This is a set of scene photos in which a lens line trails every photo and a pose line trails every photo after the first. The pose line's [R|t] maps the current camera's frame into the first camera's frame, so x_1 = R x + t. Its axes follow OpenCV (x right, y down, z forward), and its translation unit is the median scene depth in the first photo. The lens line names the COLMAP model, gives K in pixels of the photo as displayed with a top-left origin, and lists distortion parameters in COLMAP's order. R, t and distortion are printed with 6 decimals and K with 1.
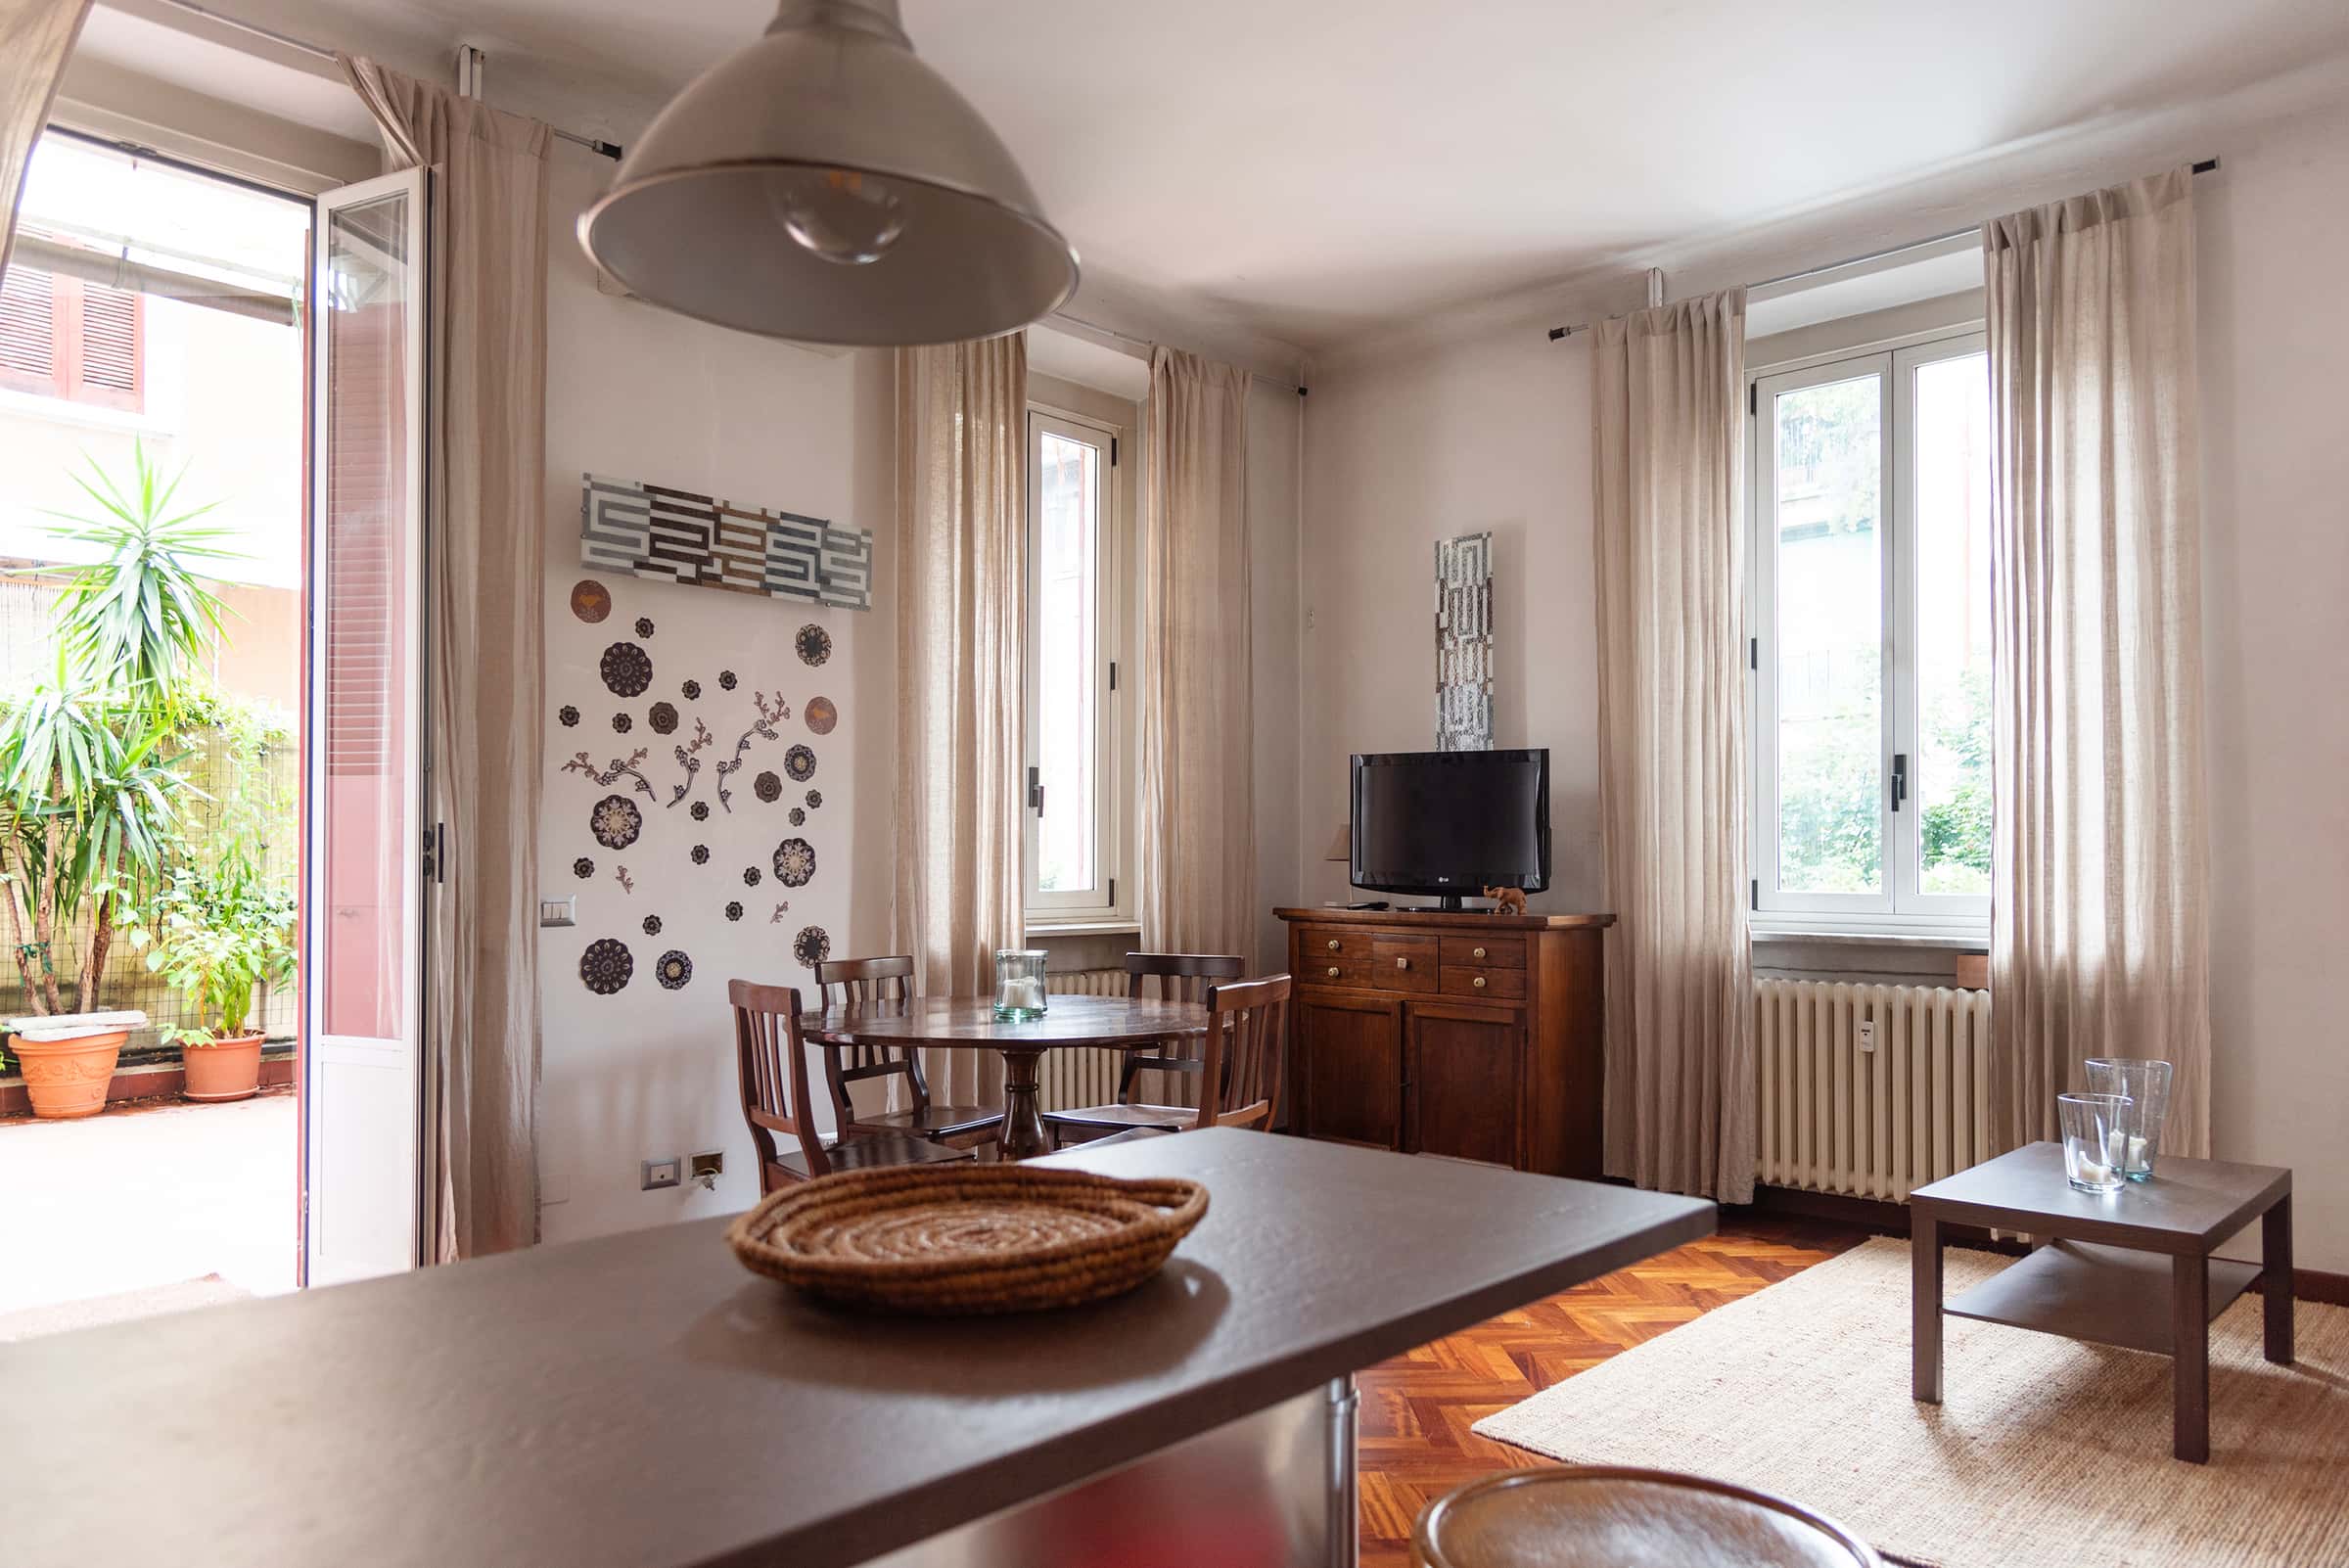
lens RADIAL K [[1600.5, 0, 1201.5], [0, 1600.5, 840.0], [0, 0, 1]] dist [0.005538, -0.005421]
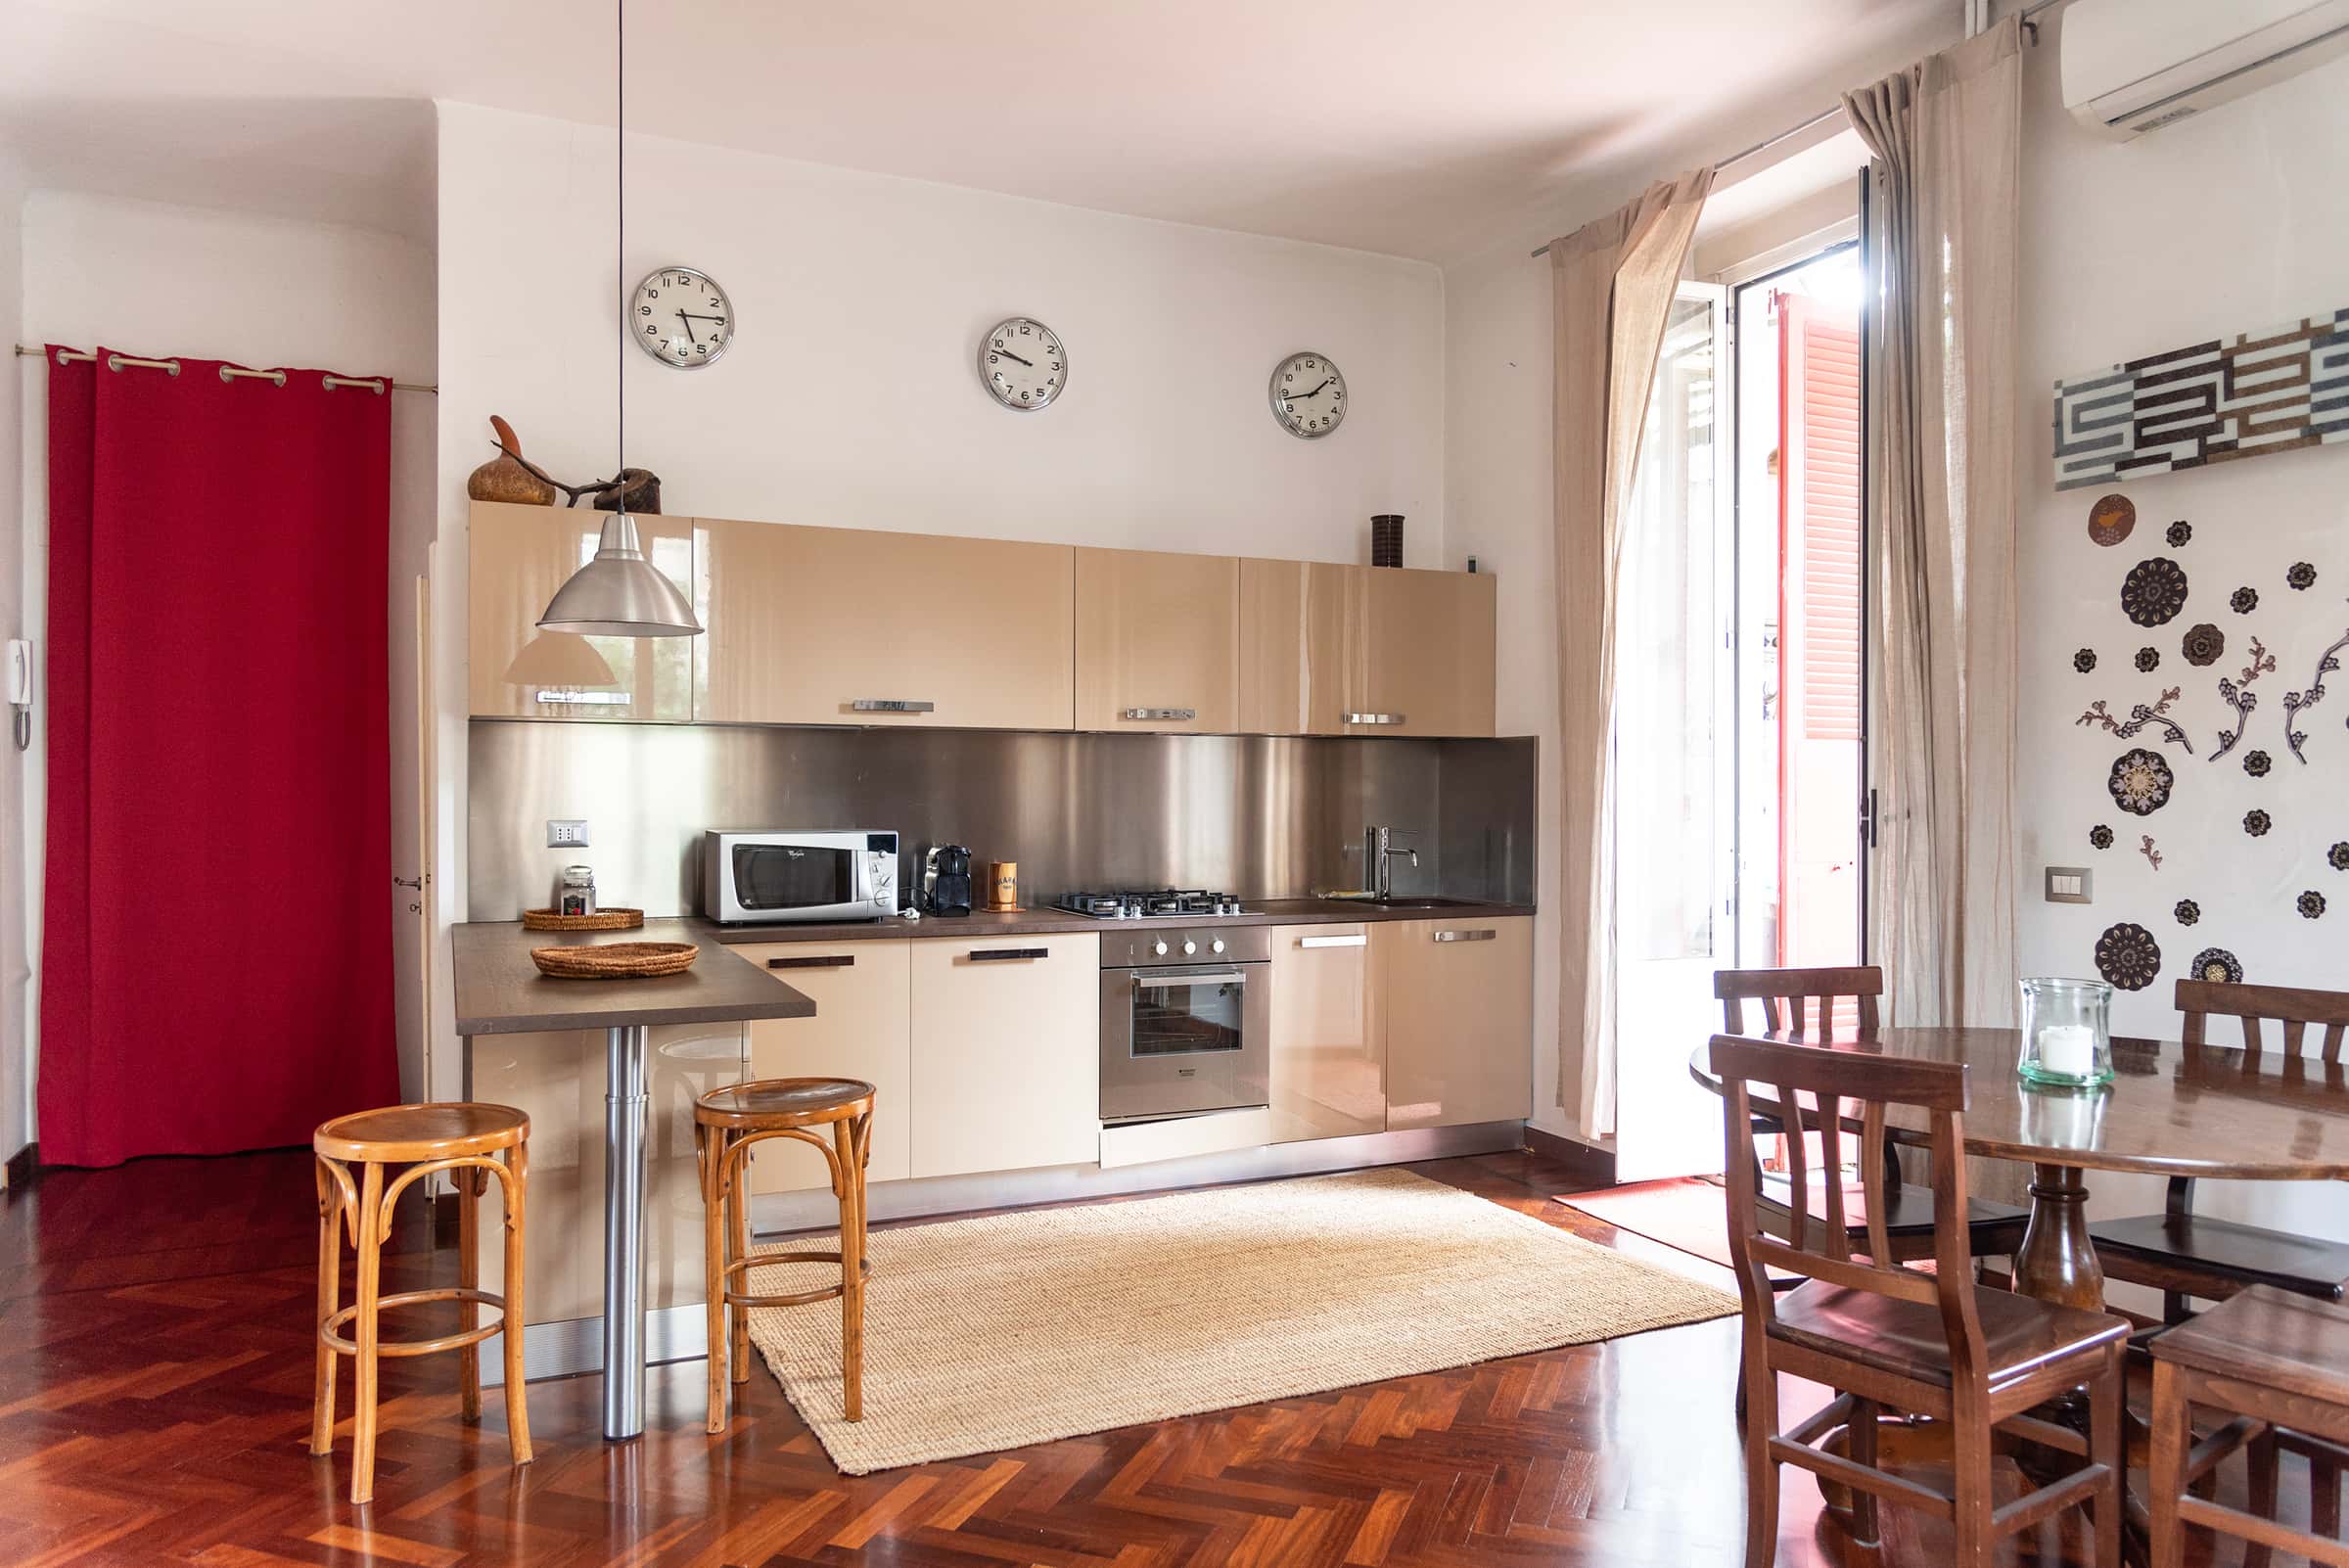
lens RADIAL K [[1603.7, 0, 1158.2], [0, 1603.7, 812.1], [0, 0, 1]] dist [0.008535, -0.008867]
pose [[-0.407193, 0.008385, -0.913304, 0.562133], [0.012222, 0.999918, 0.003731, -0.004718], [0.913260, -0.009643, -0.407262, 0.838214]]
